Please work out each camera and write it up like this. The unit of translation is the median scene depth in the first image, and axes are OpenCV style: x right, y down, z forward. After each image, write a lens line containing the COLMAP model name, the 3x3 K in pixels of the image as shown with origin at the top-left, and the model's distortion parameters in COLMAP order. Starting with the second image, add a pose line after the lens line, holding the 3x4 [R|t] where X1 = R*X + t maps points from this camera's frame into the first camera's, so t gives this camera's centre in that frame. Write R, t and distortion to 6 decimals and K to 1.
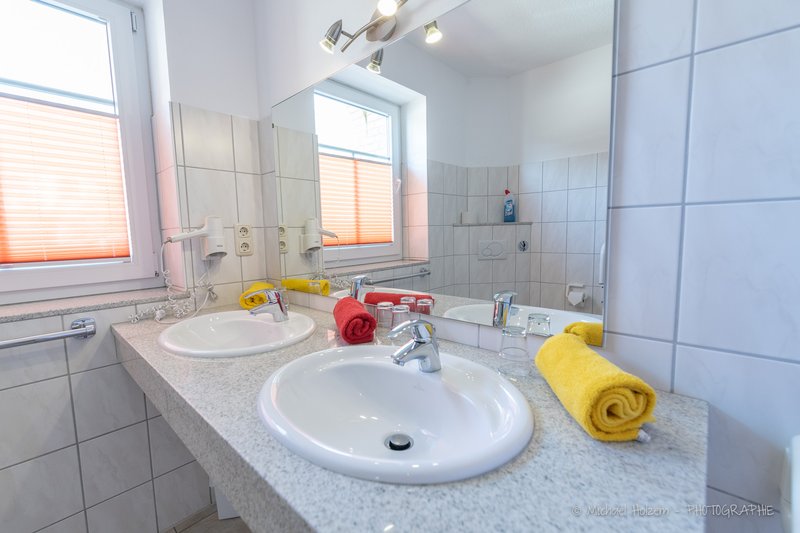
lens RADIAL K [[343.6, 0, 400.4], [0, 343.6, 265.7], [0, 0, 1]] dist [-0.000347, -0.000377]
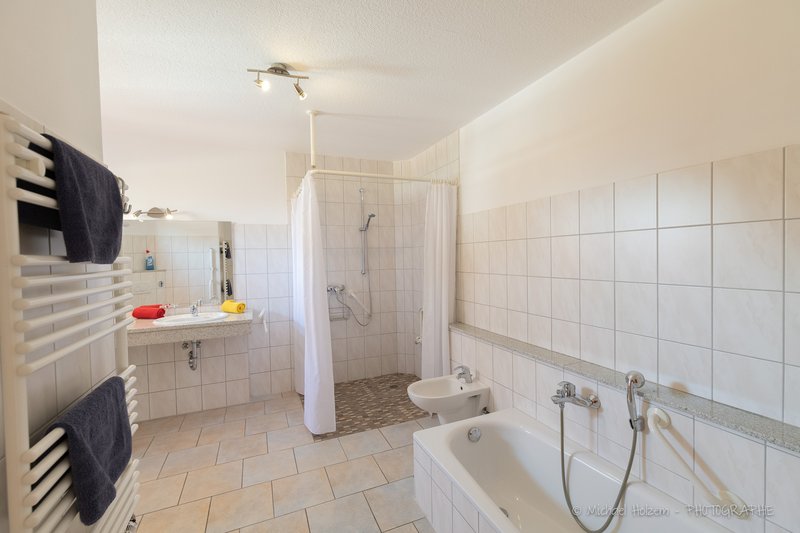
lens RADIAL K [[343.6, 0, 401.1], [0, 343.6, 265.0], [0, 0, 1]] dist [-0.000347, -0.000377]
pose [[0.416311, -0.004588, 0.909211, -0.671029], [0.099097, 0.994259, -0.040358, 0.033773], [-0.903806, 0.106901, 0.414376, -0.752900]]
